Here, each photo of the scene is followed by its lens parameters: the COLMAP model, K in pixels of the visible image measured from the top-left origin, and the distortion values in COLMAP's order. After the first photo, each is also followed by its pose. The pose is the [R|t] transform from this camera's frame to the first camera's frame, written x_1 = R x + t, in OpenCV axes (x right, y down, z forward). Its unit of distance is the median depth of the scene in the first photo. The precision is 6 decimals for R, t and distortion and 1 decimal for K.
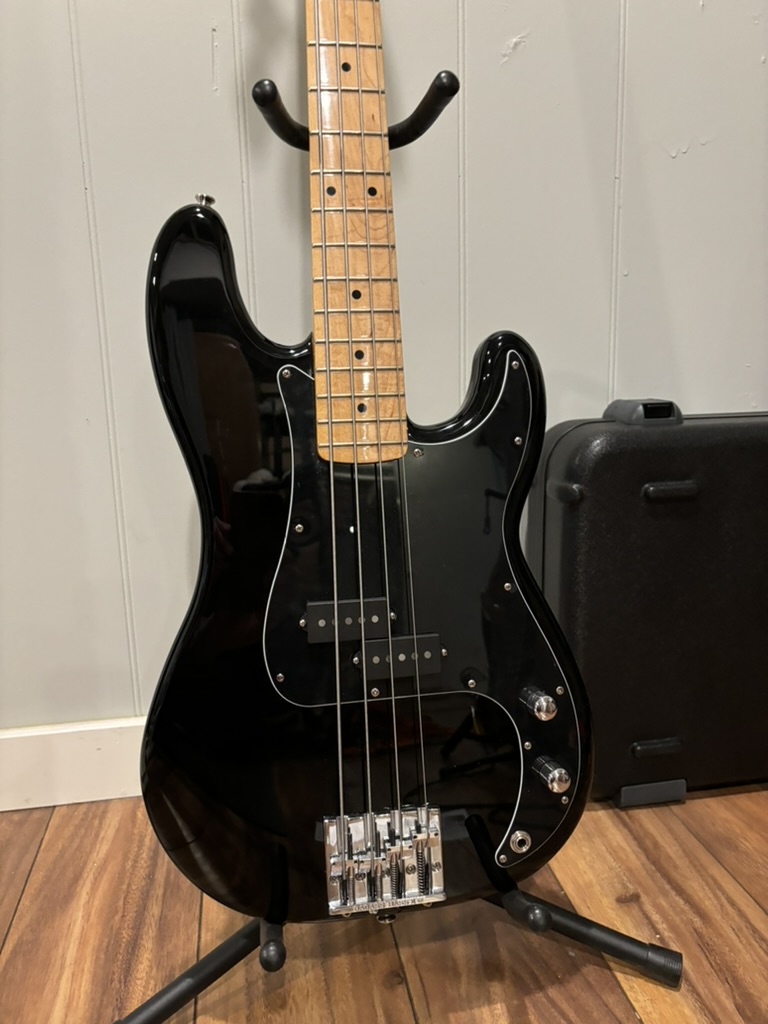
lens RADIAL K [[779.4, 0, 384.3], [0, 779.4, 512.5], [0, 0, 1]] dist [0.041128, -0.056860]
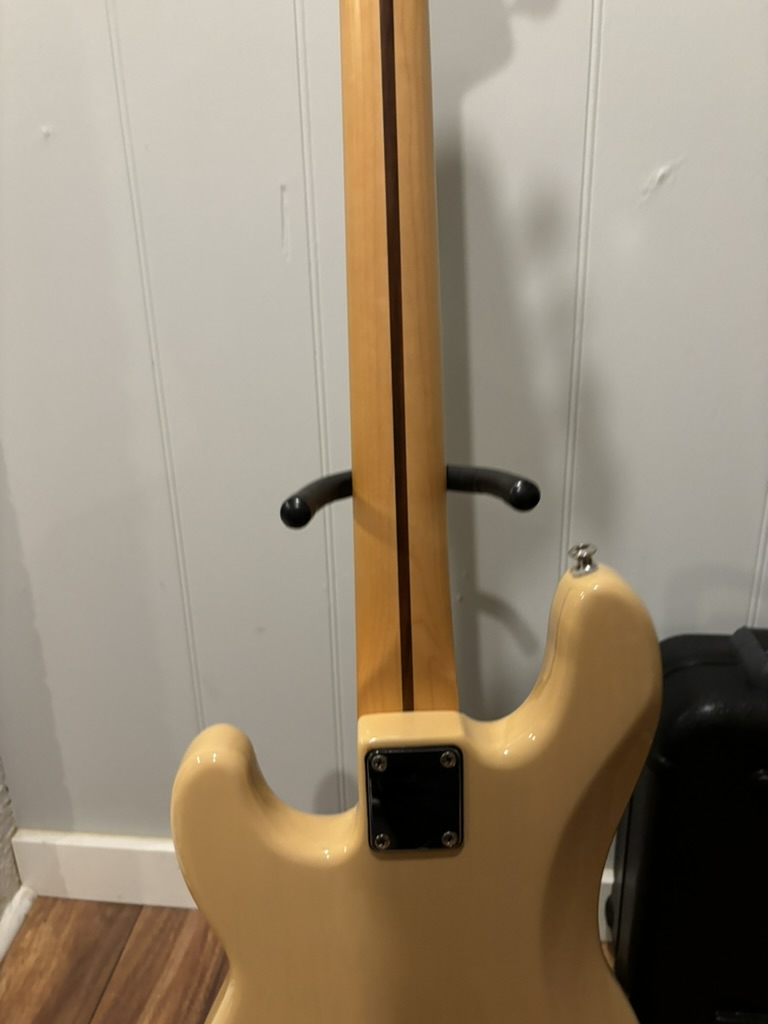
lens RADIAL K [[779.4, 0, 381.9], [0, 779.4, 500.5], [0, 0, 1]] dist [0.041128, -0.056860]
pose [[0.957921, 0.099248, -0.269326, 0.166214], [-0.054071, 0.983914, 0.170260, -0.467075], [0.281892, -0.148533, 0.947879, 0.177143]]
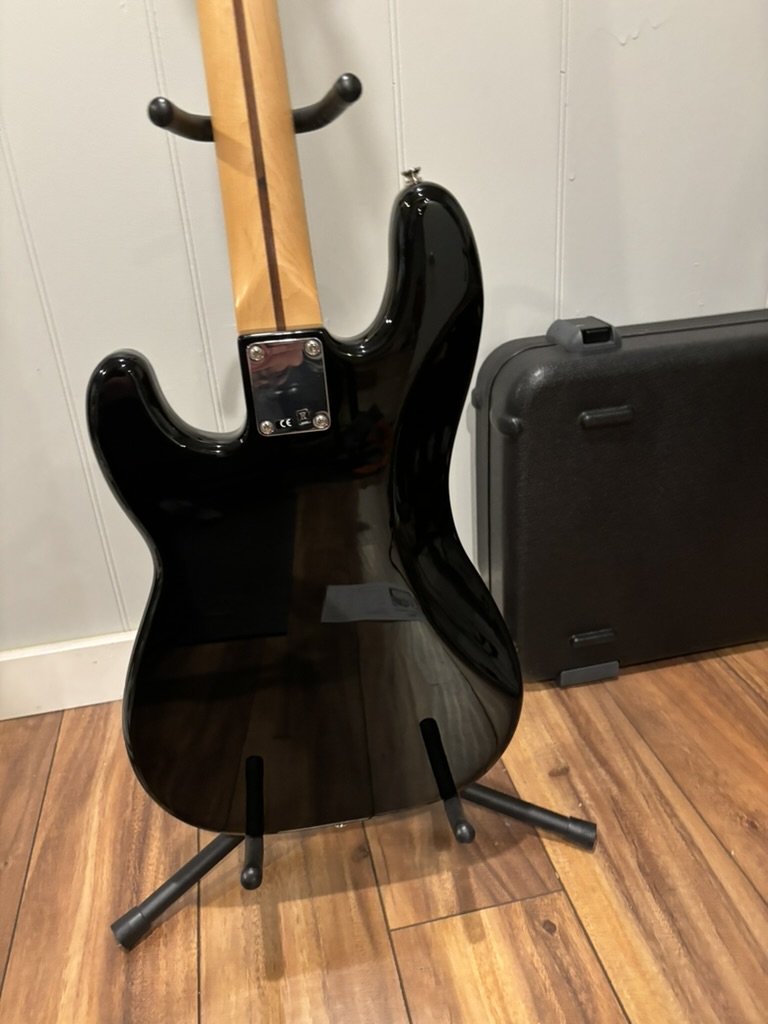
lens RADIAL K [[779.4, 0, 384.4], [0, 779.4, 514.7], [0, 0, 1]] dist [0.041128, -0.056860]
pose [[0.998669, -0.051326, 0.005158, 0.062881], [0.048535, 0.968788, 0.243094, -0.186399], [-0.017474, -0.242520, 0.969989, -0.046073]]
